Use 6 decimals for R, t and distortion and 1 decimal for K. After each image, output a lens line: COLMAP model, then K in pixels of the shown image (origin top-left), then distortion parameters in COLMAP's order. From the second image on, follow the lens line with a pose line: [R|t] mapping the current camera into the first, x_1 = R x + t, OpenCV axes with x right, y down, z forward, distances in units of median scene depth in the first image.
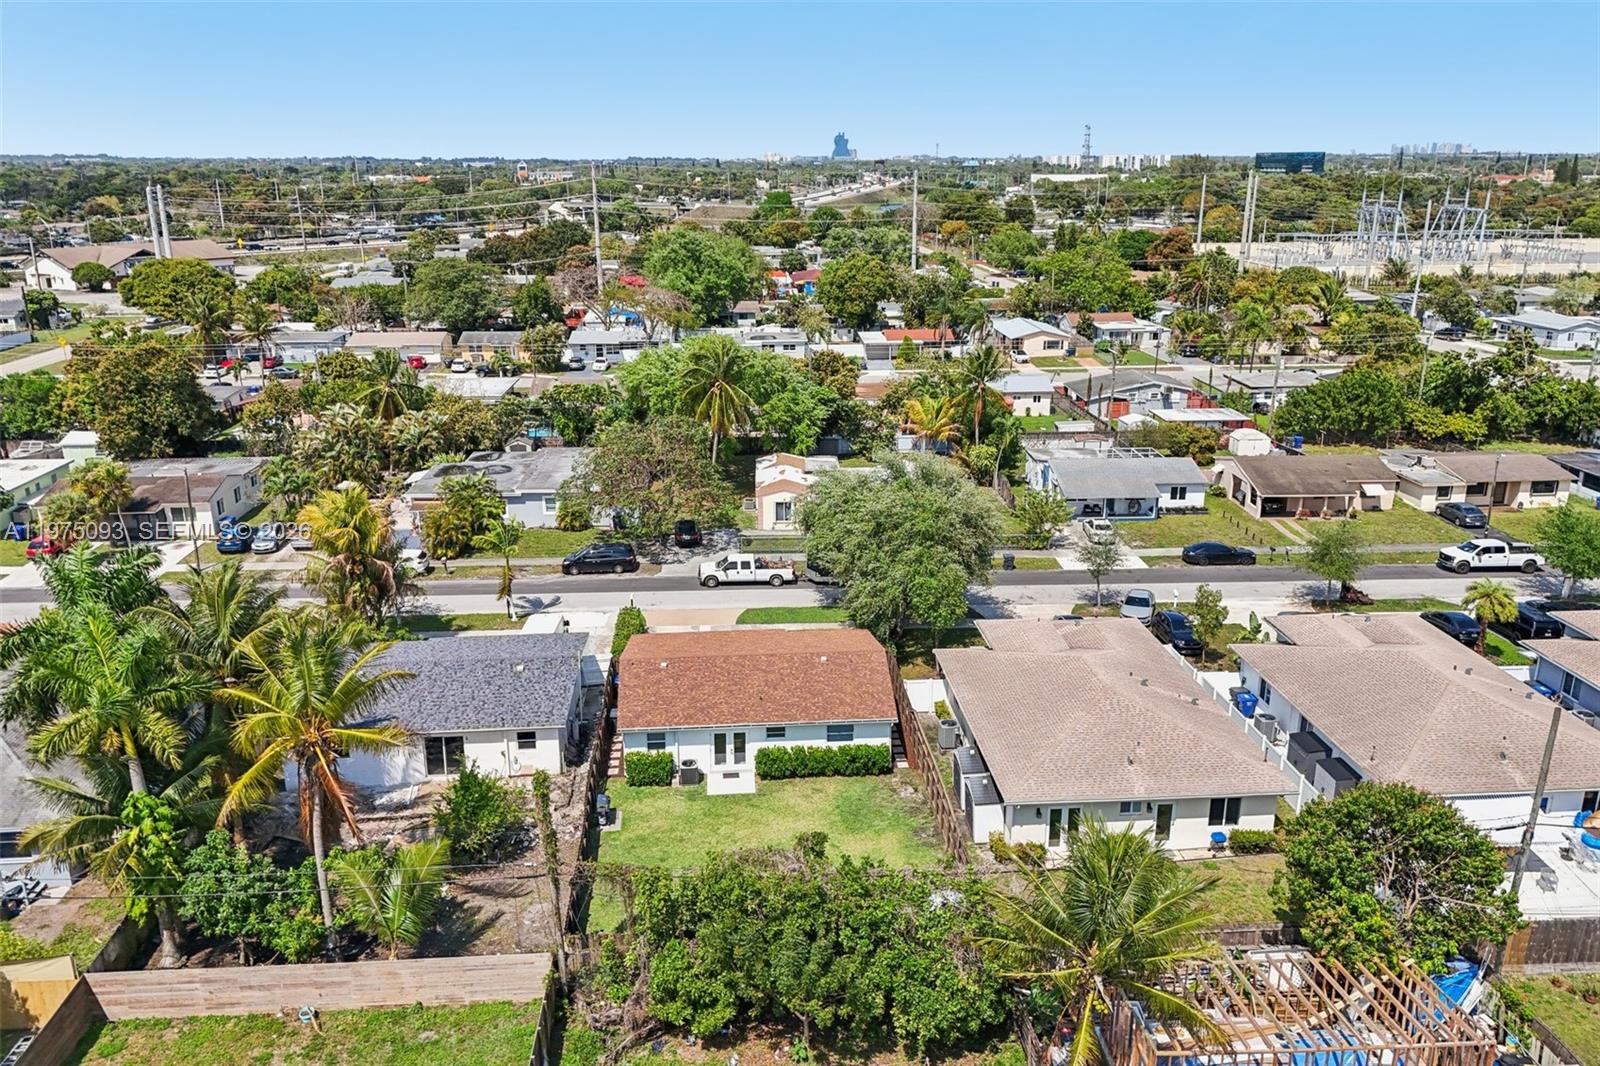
lens RADIAL K [[1198.0, 0, 793.2], [0, 1198.0, 547.8], [0, 0, 1]] dist [0.067210, -0.058311]
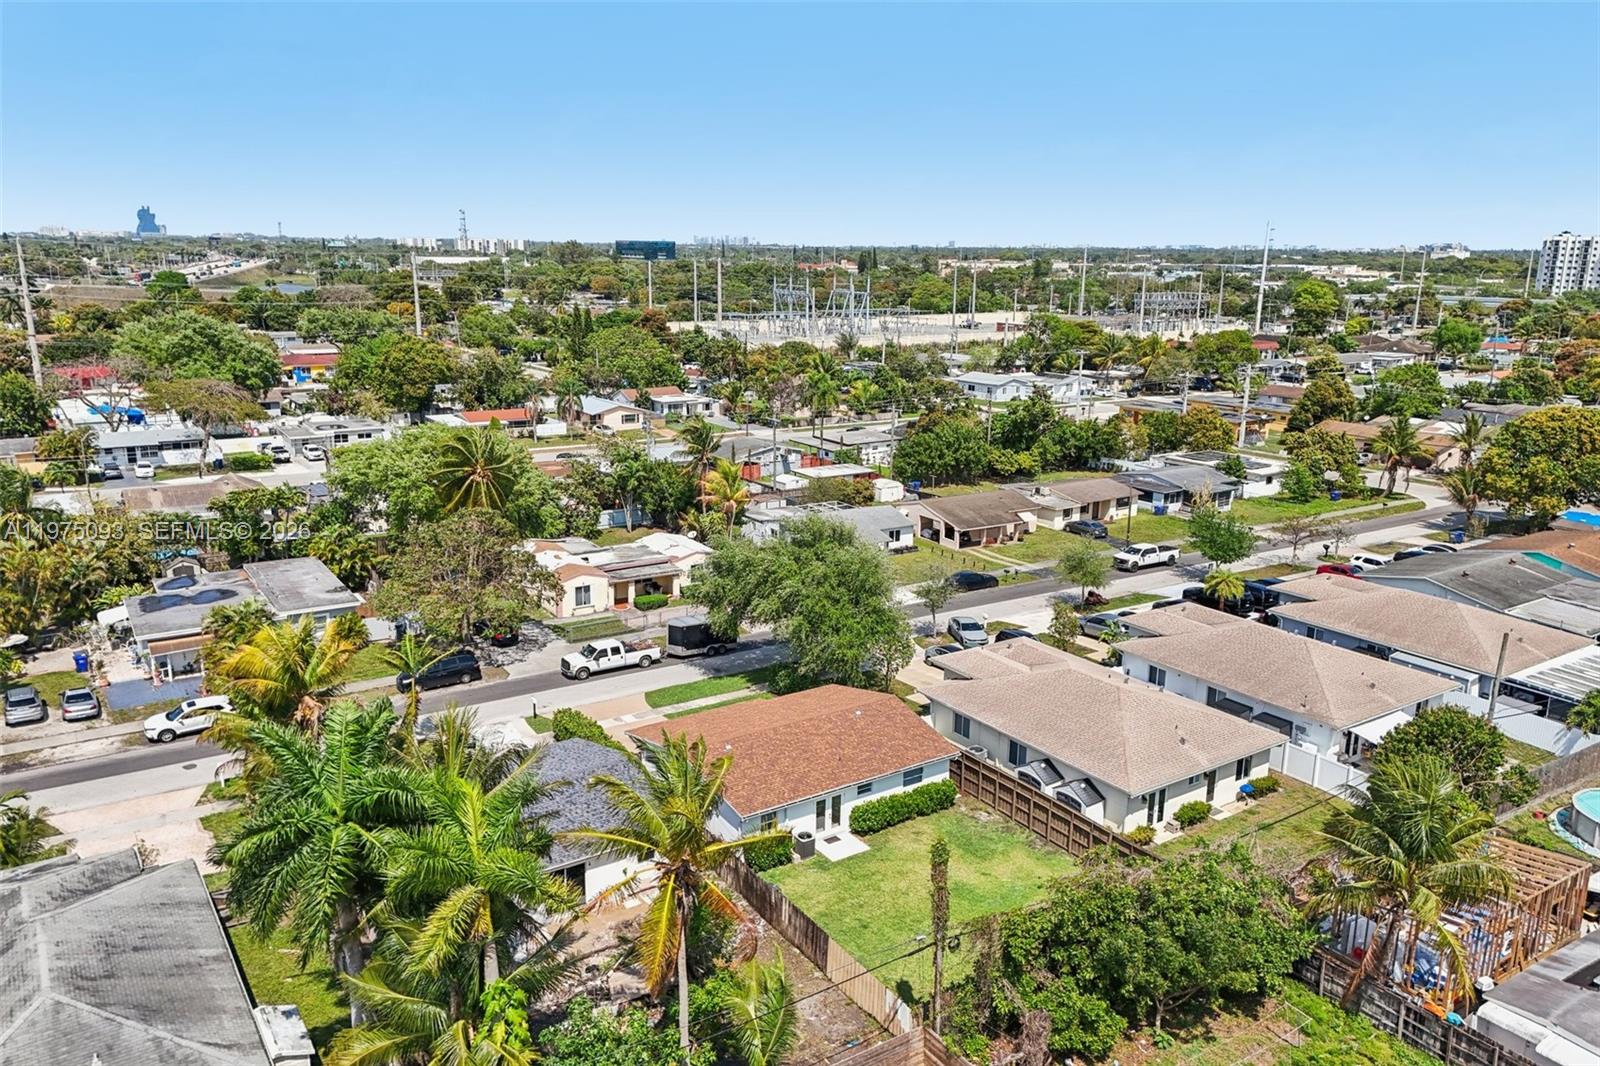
lens RADIAL K [[1198.0, 0, 790.2], [0, 1198.0, 528.9], [0, 0, 1]] dist [0.067210, -0.058311]
pose [[0.865487, -0.103089, 0.490209, -0.375642], [0.140873, 0.989191, -0.040696, -0.023168], [-0.480715, 0.104279, 0.870654, 0.070423]]
